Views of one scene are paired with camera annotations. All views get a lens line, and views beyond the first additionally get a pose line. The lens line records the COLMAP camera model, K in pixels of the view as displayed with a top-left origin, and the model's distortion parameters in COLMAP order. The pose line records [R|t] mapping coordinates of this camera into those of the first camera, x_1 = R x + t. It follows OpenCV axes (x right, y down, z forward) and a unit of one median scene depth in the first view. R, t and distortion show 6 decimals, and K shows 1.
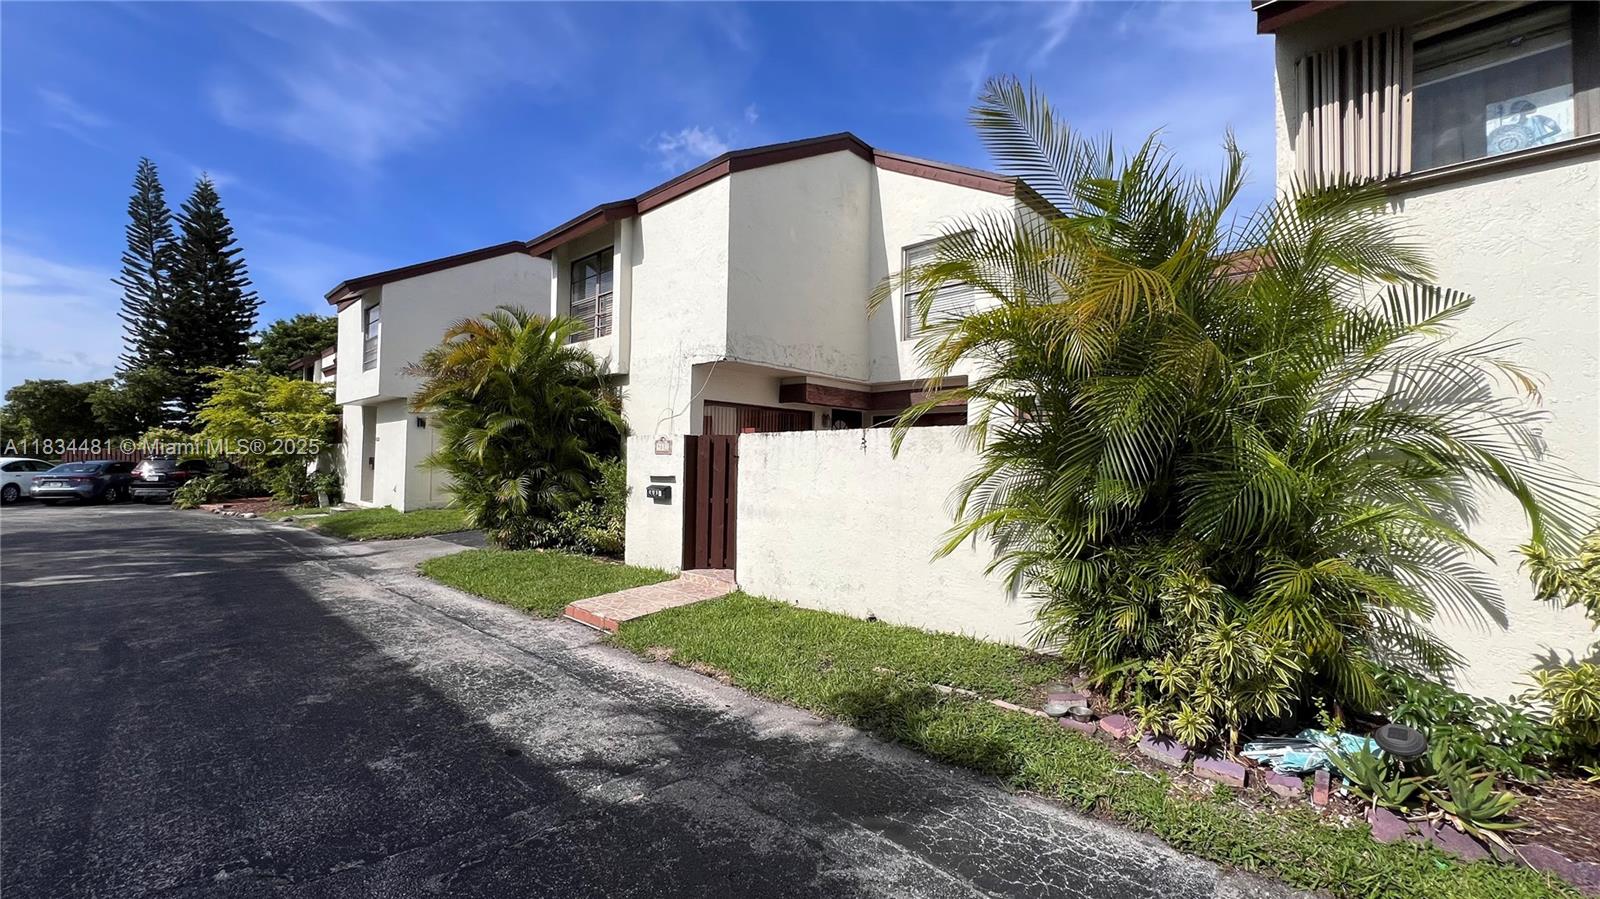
lens RADIAL K [[639.2, 0, 793.6], [0, 639.2, 445.3], [0, 0, 1]] dist [-0.002888, -0.000171]
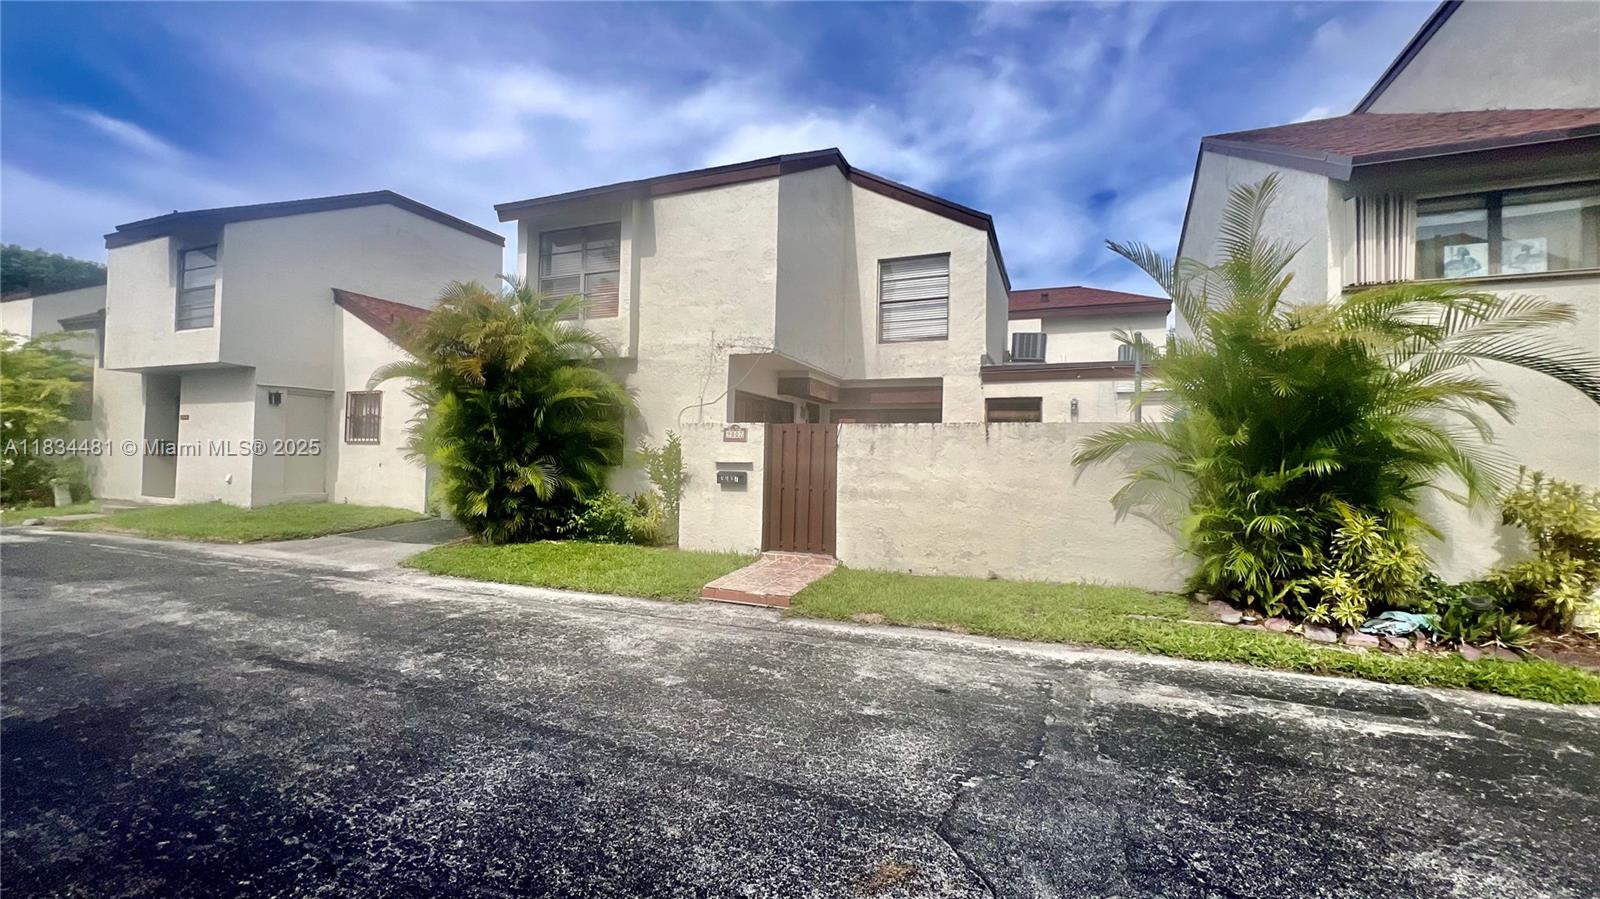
lens RADIAL K [[639.2, 0, 793.6], [0, 639.2, 445.3], [0, 0, 1]] dist [-0.002888, -0.000171]
pose [[0.935894, 0.010951, 0.352111, -0.553981], [-0.016513, 0.999782, 0.012797, 0.006135], [-0.351894, -0.017791, 0.935871, -0.004248]]
